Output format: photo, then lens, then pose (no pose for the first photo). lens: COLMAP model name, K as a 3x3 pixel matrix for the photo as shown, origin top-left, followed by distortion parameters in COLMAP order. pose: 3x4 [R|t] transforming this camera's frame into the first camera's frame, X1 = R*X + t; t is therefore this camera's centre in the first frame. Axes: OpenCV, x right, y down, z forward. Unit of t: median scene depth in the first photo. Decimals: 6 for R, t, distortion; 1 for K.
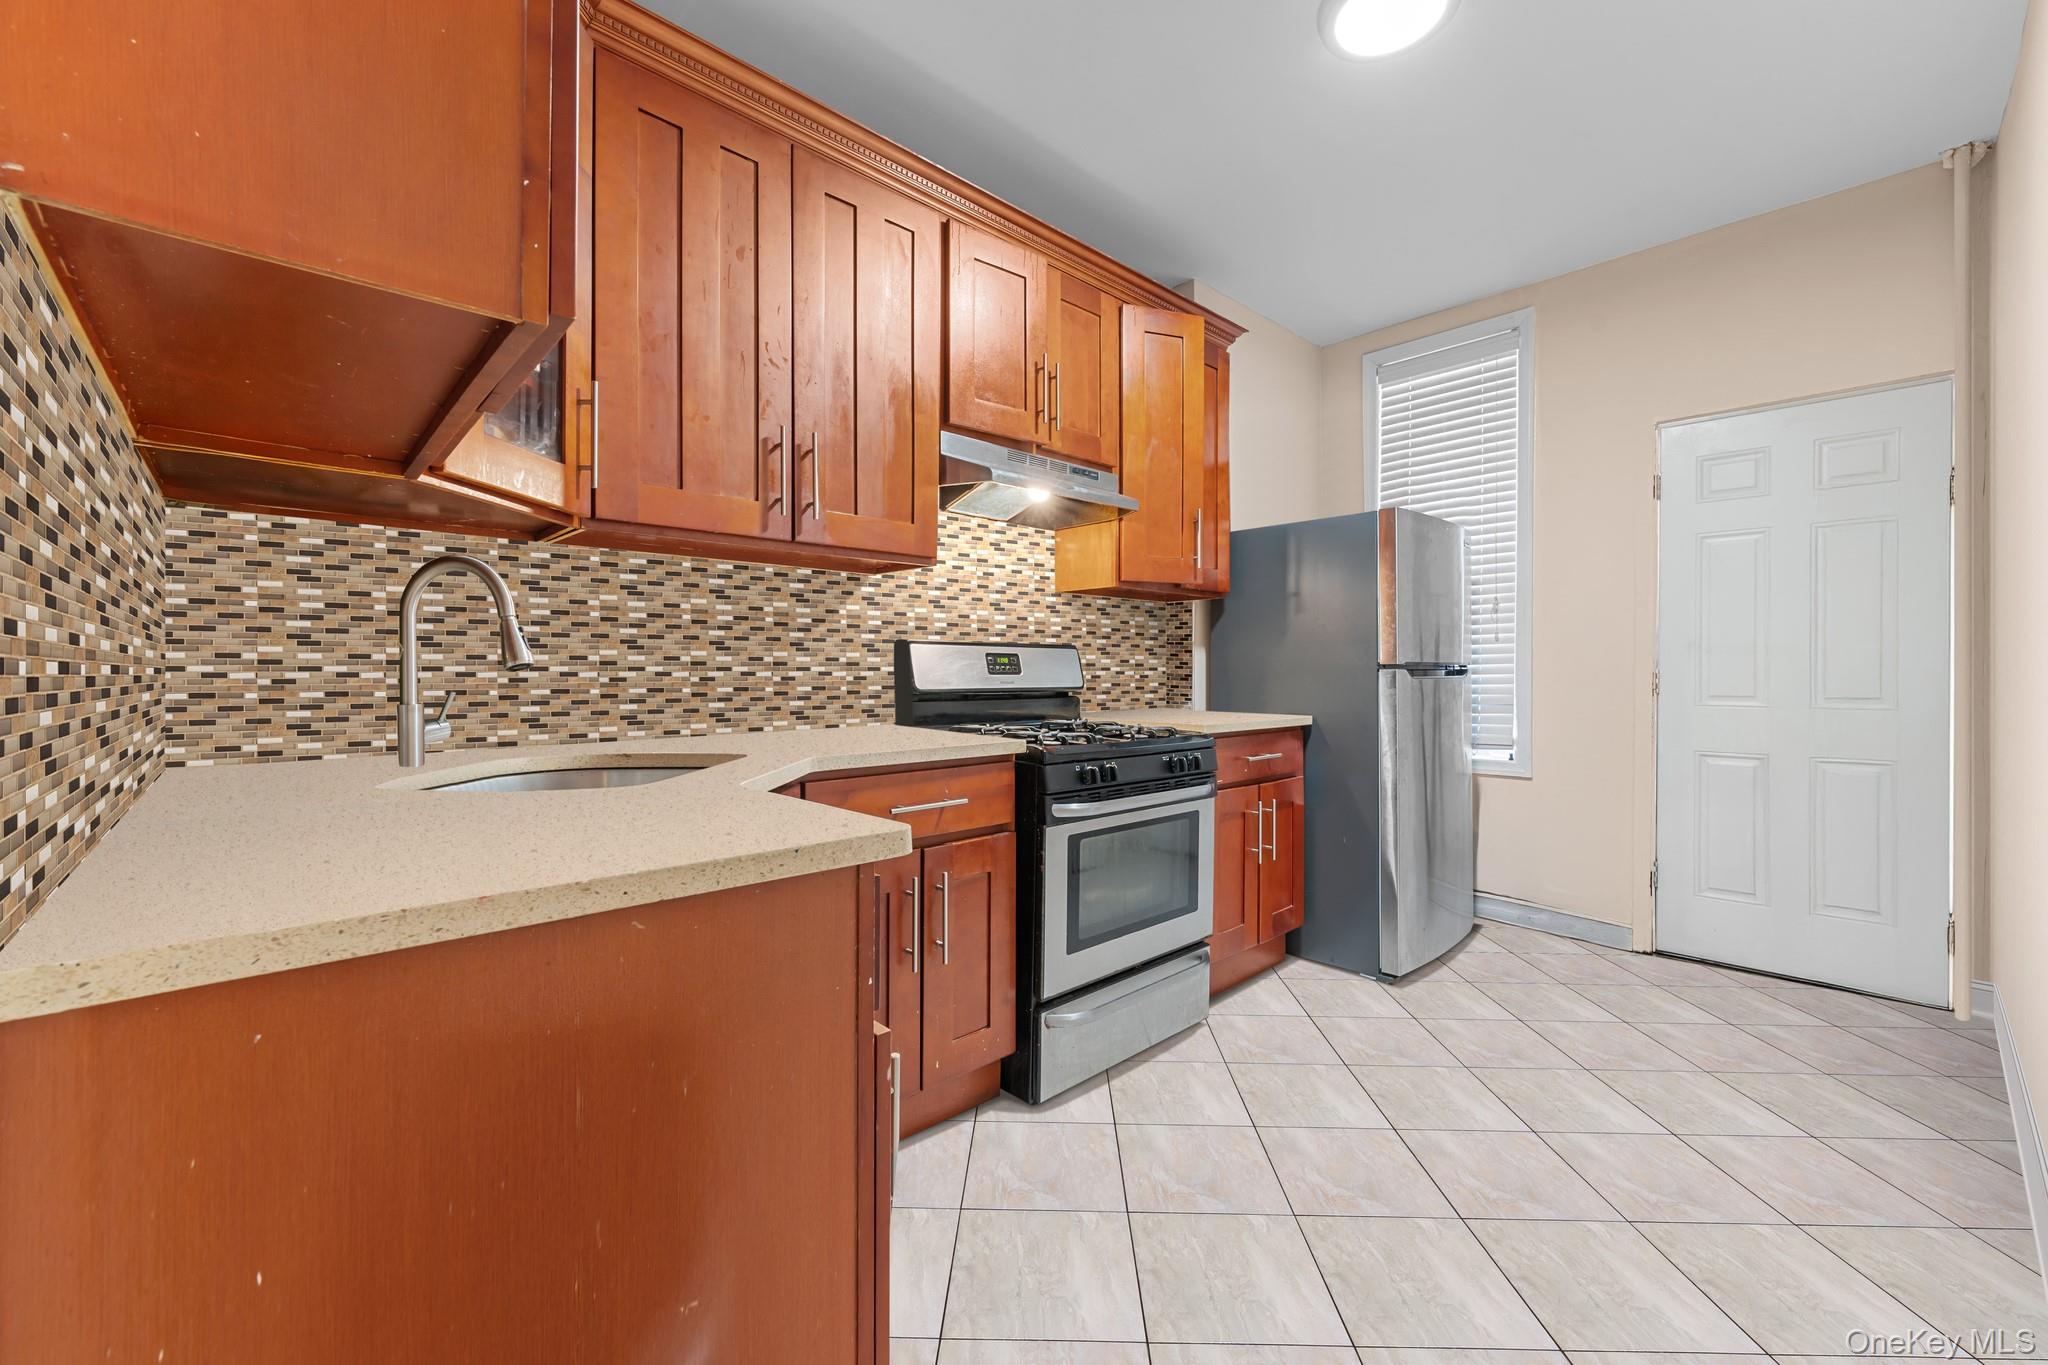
lens RADIAL K [[833.2, 0, 1024.0], [0, 833.2, 682.5], [0, 0, 1]] dist [-0.000143, -0.000010]
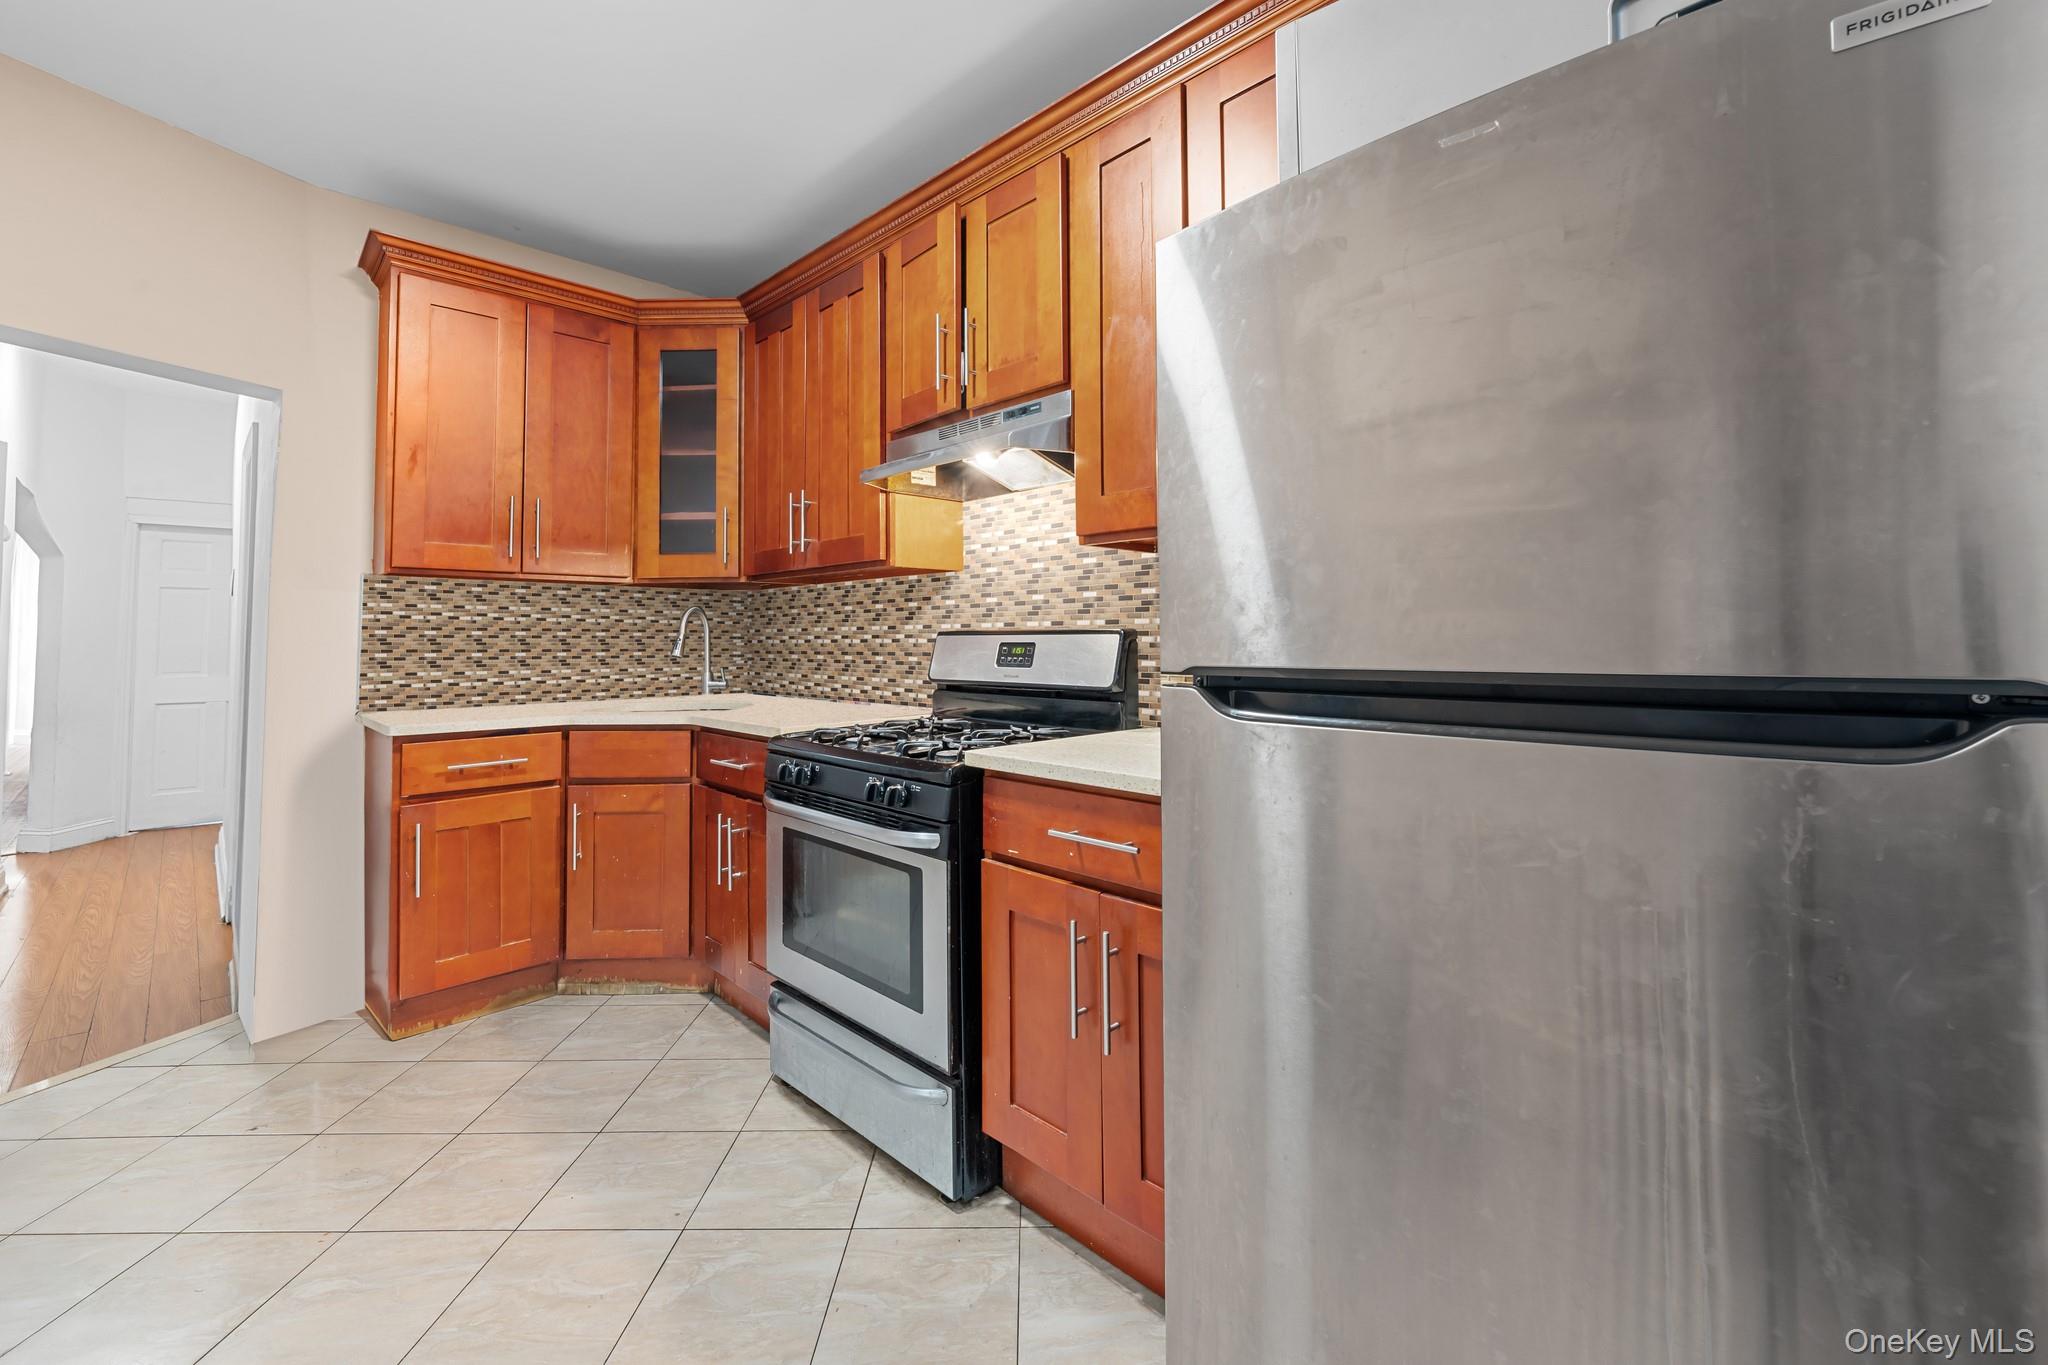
lens RADIAL K [[808.0, 0, 1024.2], [0, 808.0, 618.6], [0, 0, 1]] dist [-0.000029, -0.000003]
pose [[0.020514, -0.034147, -0.999206, 0.831117], [-0.008539, 0.999374, -0.034328, -0.031346], [0.999753, 0.009237, 0.020209, 0.997826]]
